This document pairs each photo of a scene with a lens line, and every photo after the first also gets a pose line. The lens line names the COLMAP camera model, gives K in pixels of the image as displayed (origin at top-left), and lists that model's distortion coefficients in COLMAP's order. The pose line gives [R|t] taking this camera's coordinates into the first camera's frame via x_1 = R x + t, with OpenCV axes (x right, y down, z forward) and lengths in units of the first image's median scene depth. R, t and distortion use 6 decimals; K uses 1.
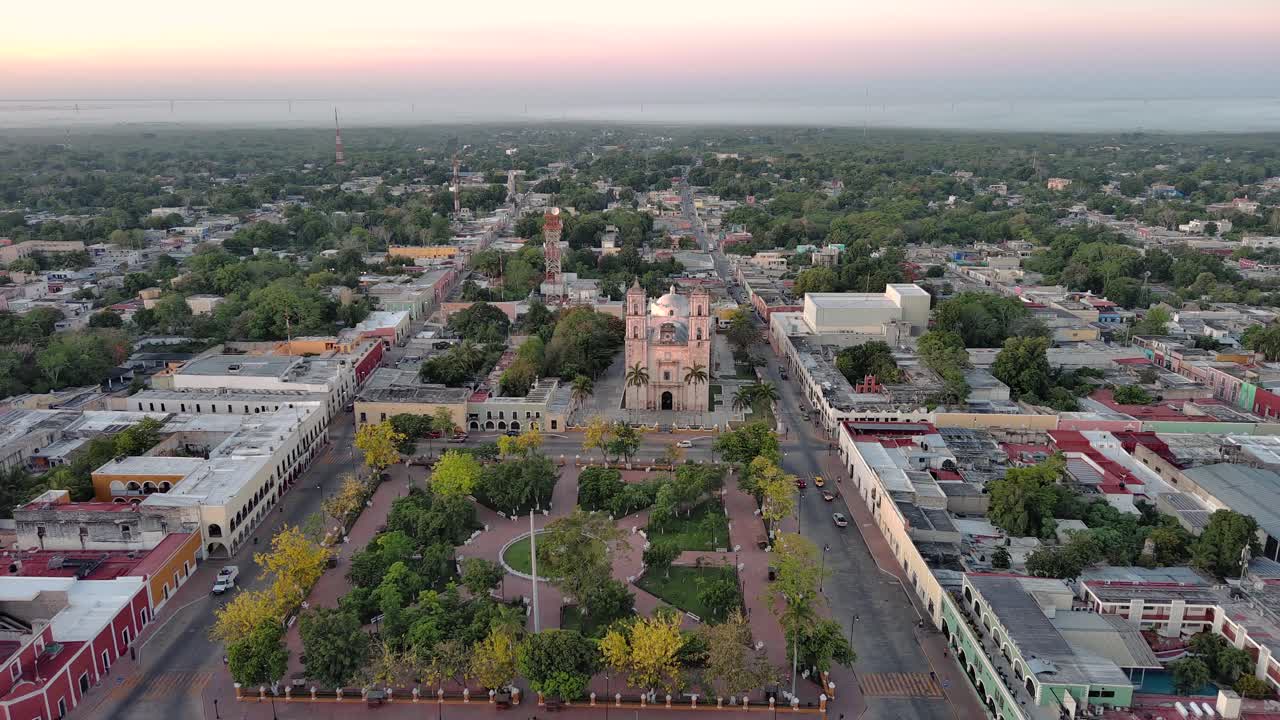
lens RADIAL K [[938.6, 0, 640.0], [0, 938.6, 360.0], [0, 0, 1]] dist [-0.005030, -0.000835]
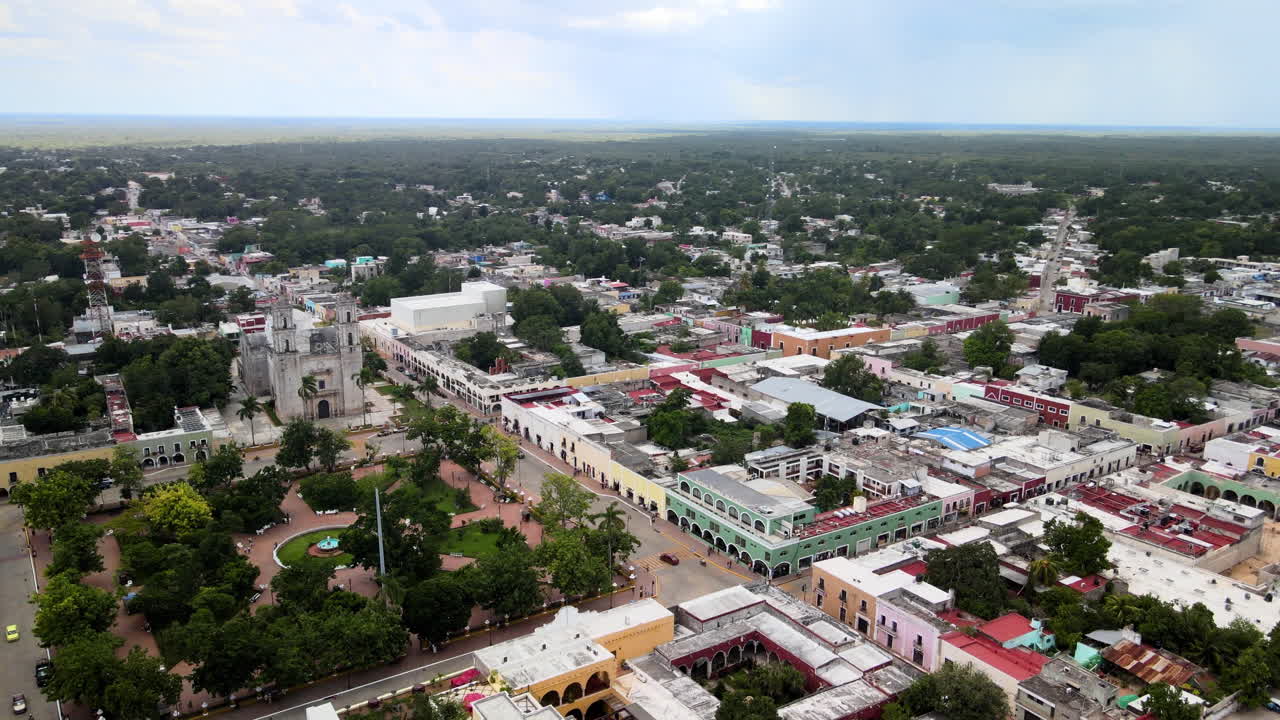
lens RADIAL K [[938.6, 0, 640.0], [0, 938.6, 360.0], [0, 0, 1]] dist [-0.005030, -0.000835]
pose [[0.816240, -0.132742, 0.562257, -0.278185], [0.140863, 0.989600, 0.029138, 0.009160], [-0.560277, 0.055417, 0.826449, -0.072179]]
